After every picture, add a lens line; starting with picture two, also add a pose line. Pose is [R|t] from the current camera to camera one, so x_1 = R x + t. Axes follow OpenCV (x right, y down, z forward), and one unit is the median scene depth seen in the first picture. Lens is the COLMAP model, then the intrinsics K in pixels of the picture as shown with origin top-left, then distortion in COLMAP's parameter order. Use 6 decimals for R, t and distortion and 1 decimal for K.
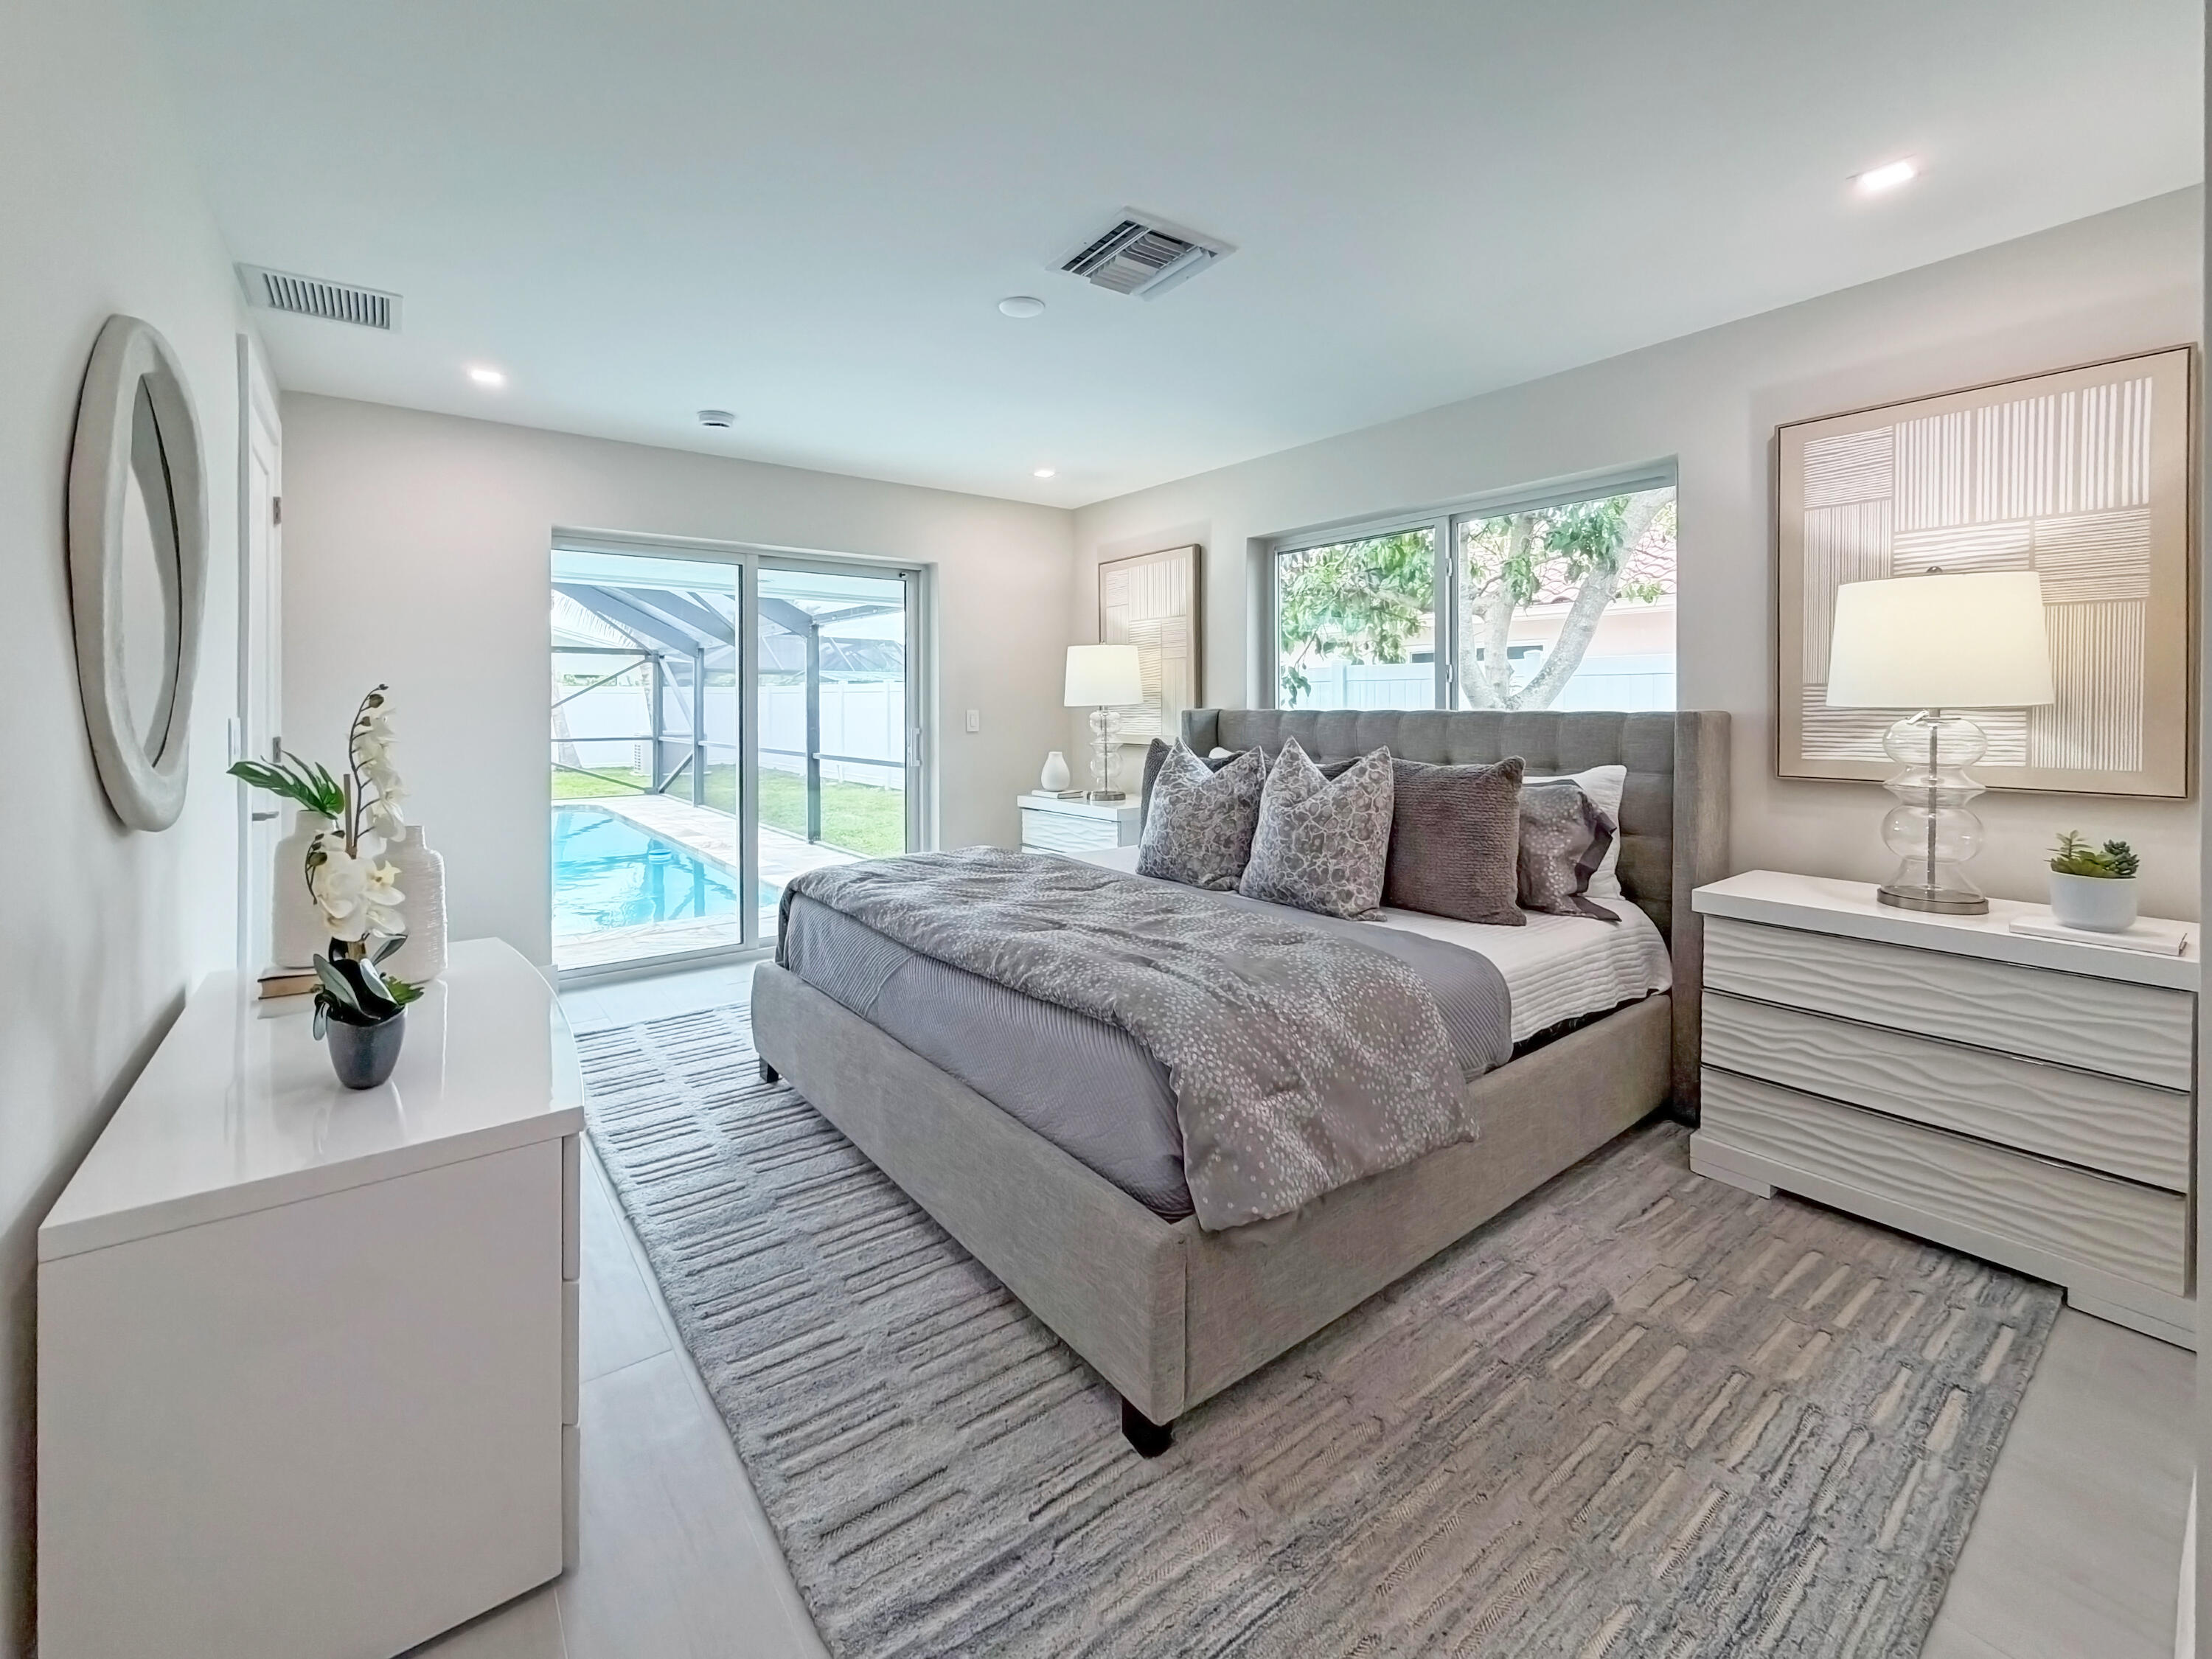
lens RADIAL K [[884.7, 0, 1102.0], [0, 884.7, 830.1], [0, 0, 1]] dist [-0.013470, -0.000295]
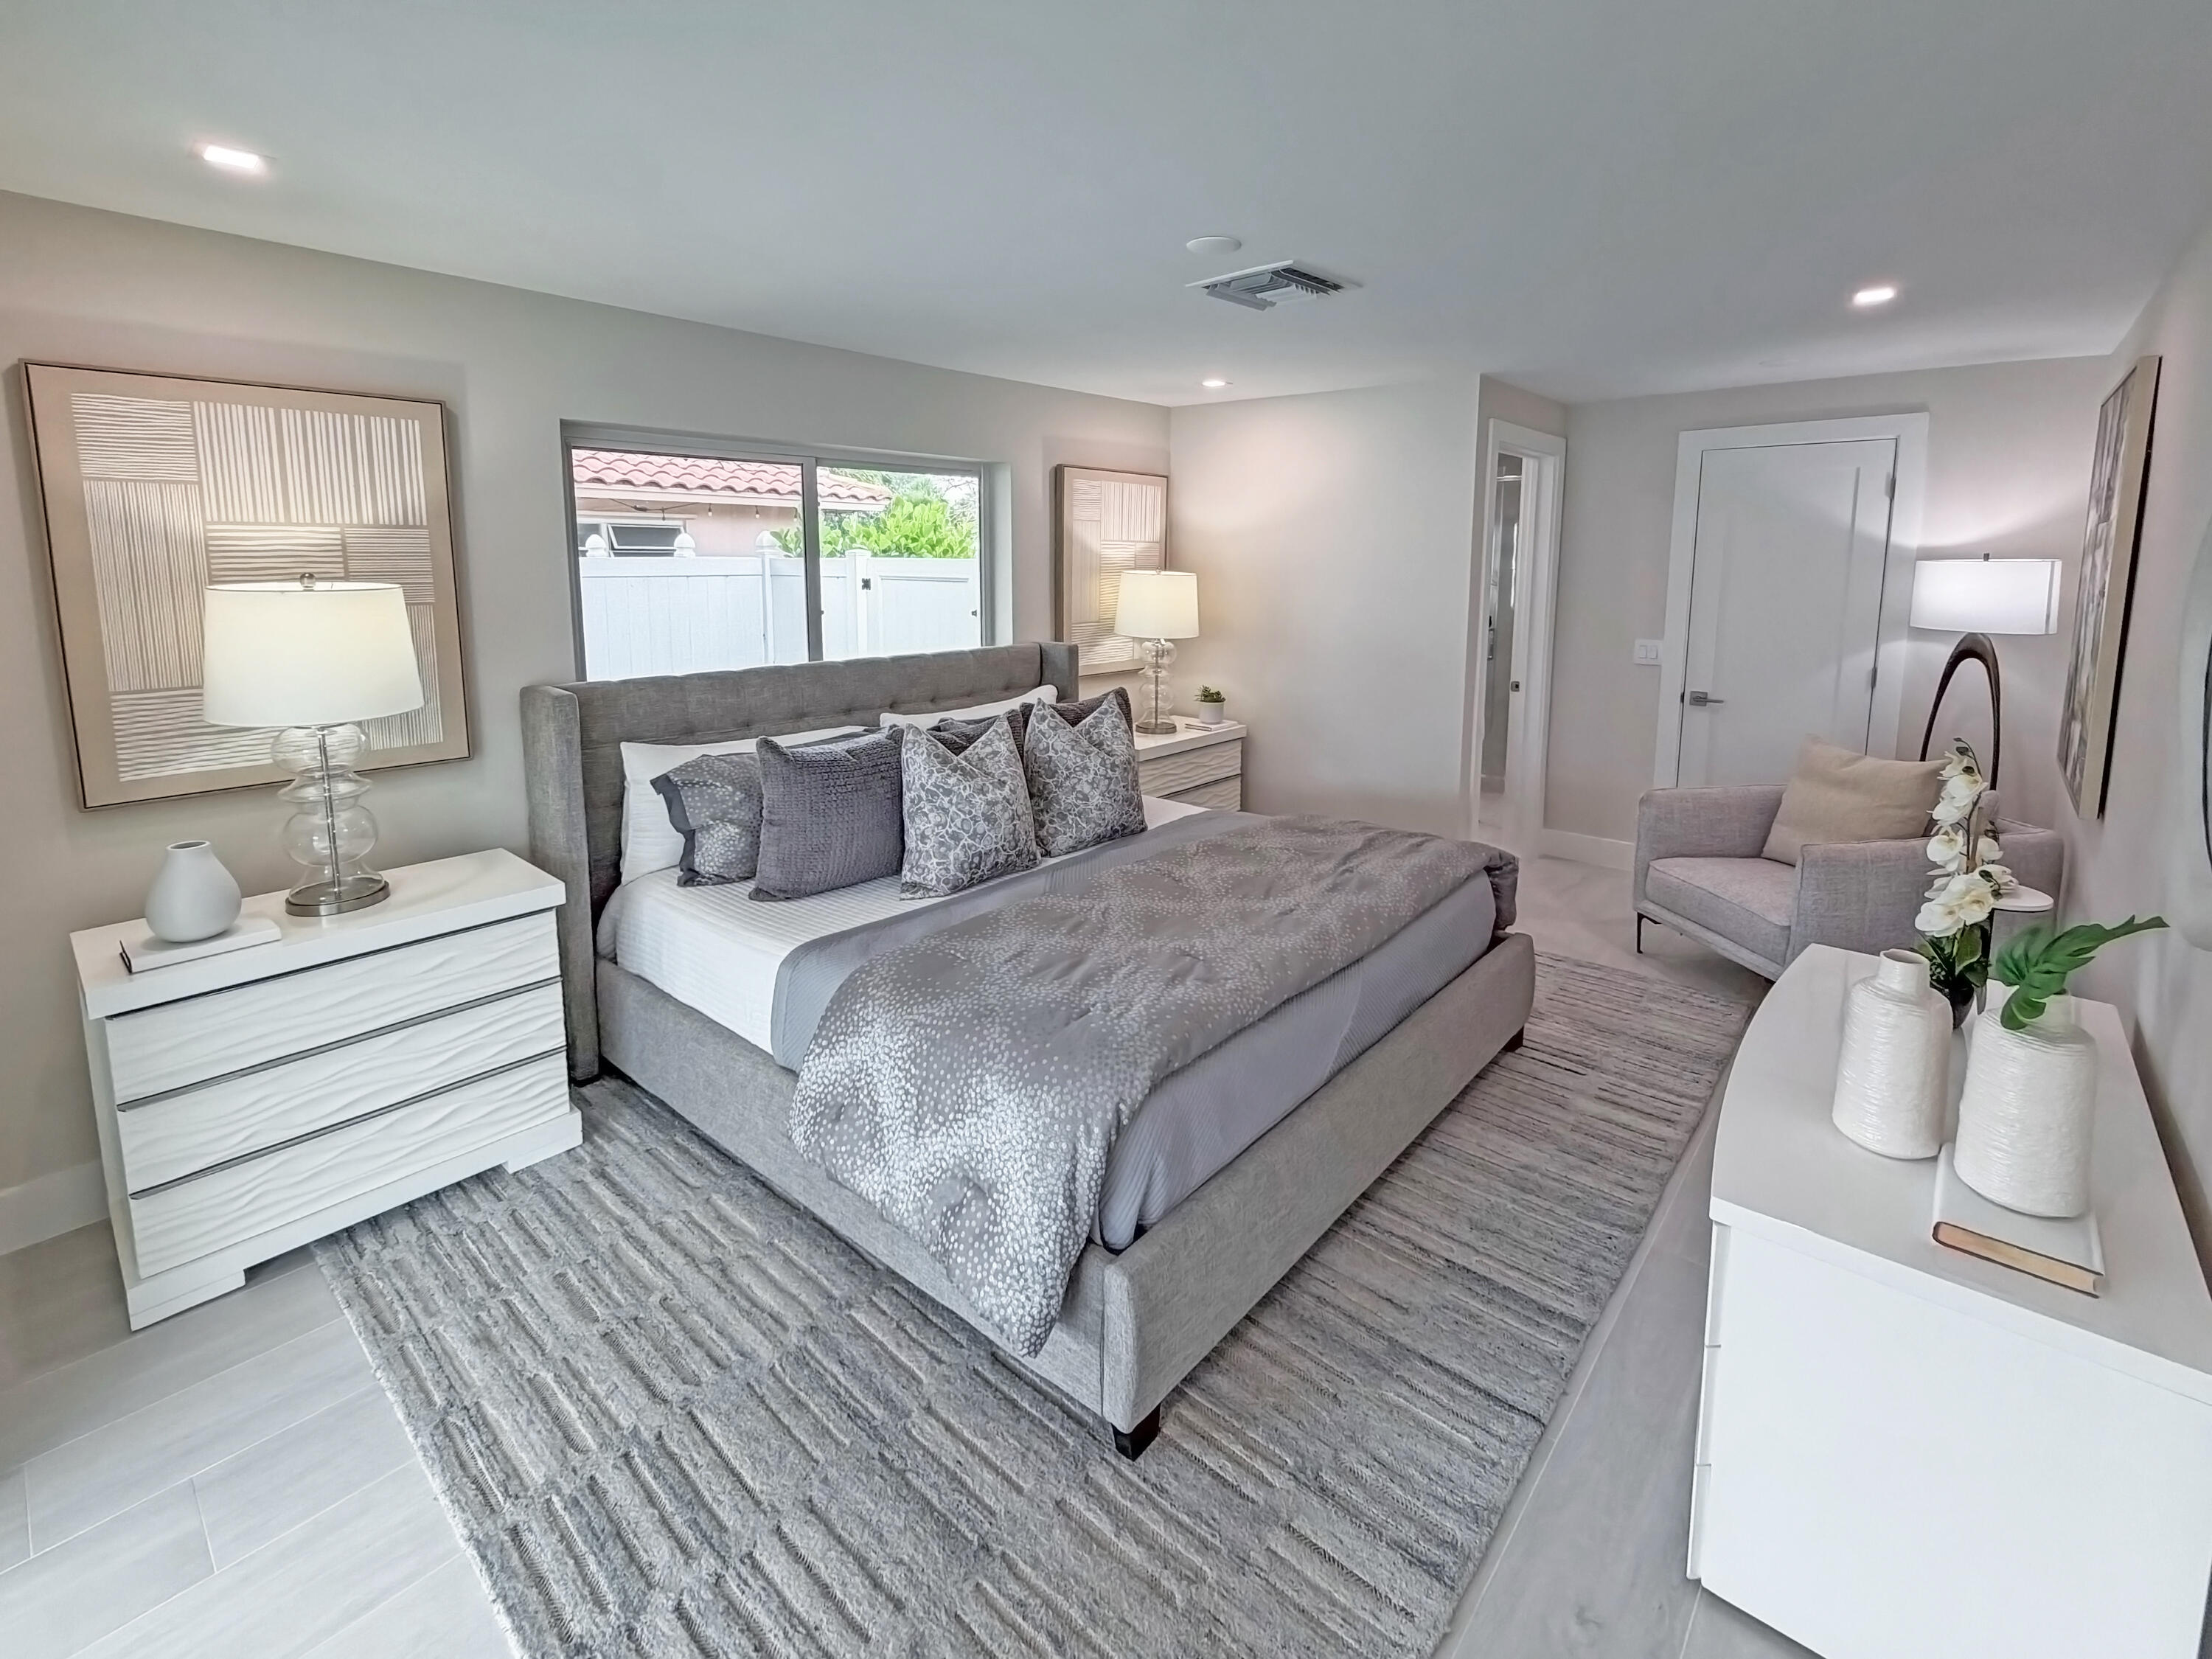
lens RADIAL K [[884.7, 0, 1102.0], [0, 884.7, 830.1], [0, 0, 1]] dist [-0.013470, -0.000295]
pose [[-0.177832, -0.196415, 0.964260, -0.251701], [0.217399, 0.947826, 0.233161, -0.048295], [-0.959746, 0.251093, -0.125854, 0.344487]]
